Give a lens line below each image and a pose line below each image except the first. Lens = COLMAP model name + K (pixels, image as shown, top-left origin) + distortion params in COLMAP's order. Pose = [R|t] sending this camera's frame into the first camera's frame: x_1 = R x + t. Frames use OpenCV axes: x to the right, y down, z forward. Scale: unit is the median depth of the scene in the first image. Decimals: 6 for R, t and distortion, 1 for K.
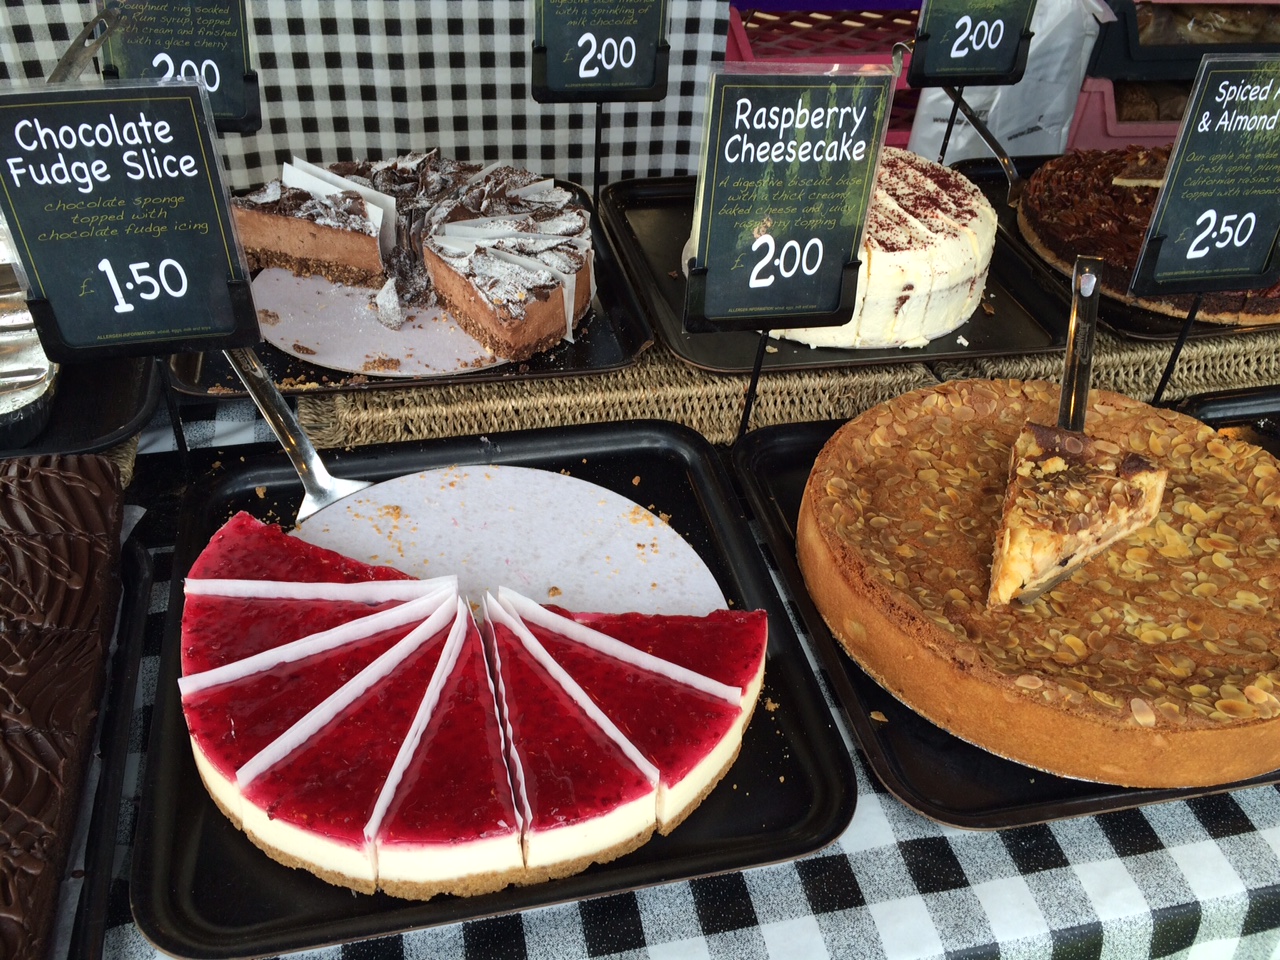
lens RADIAL K [[1077.8, 0, 640.0], [0, 1077.8, 480.0], [0, 0, 1]] dist [0.071436, -0.084299]
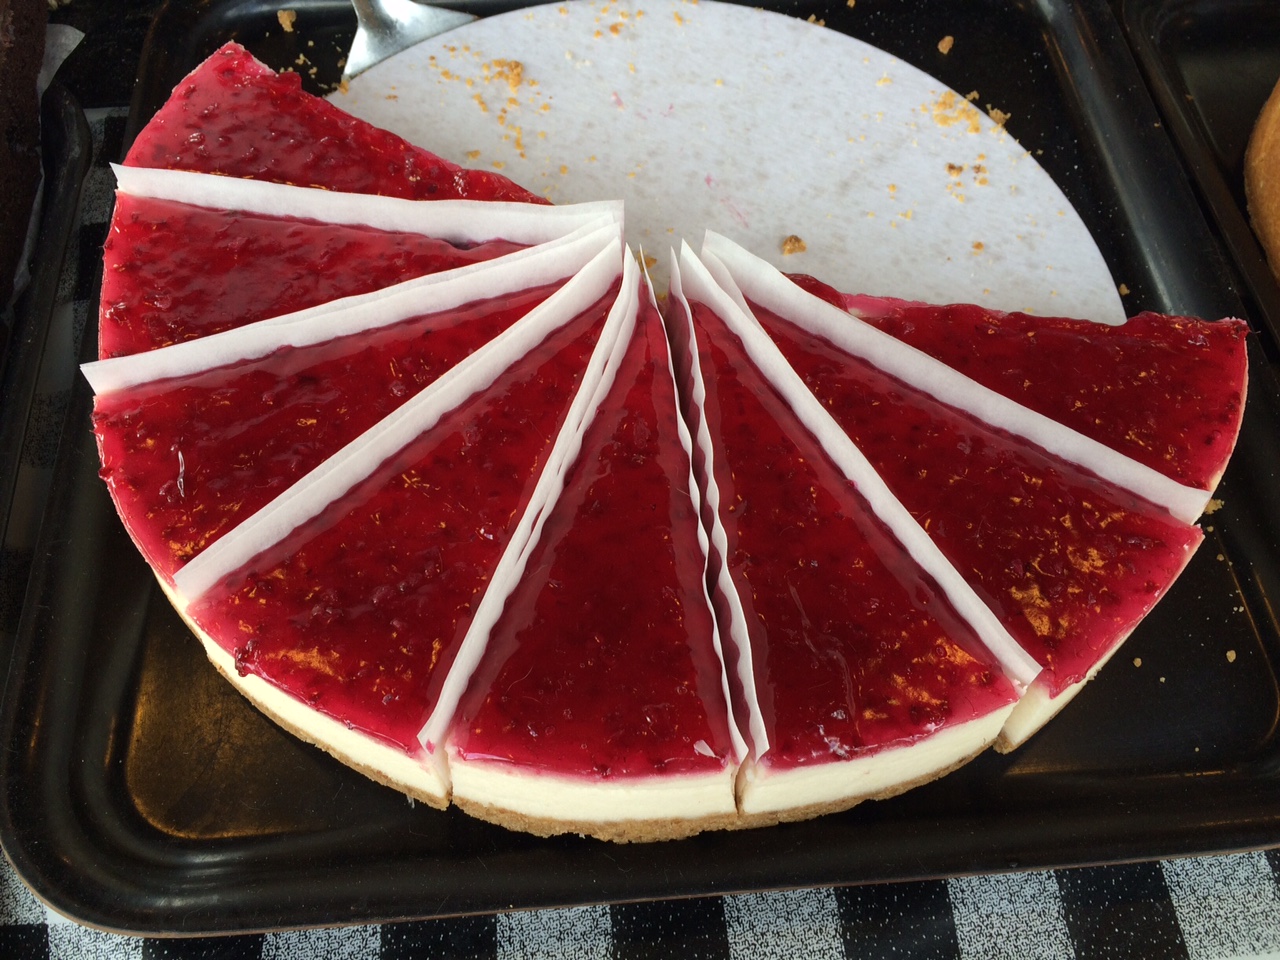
lens RADIAL K [[1077.8, 0, 640.0], [0, 1077.8, 480.0], [0, 0, 1]] dist [0.071436, -0.084299]
pose [[0.989441, 0.103270, -0.101693, -0.101132], [-0.063748, 0.940218, 0.334553, 0.042772], [0.130163, -0.324538, 0.936874, 0.505134]]
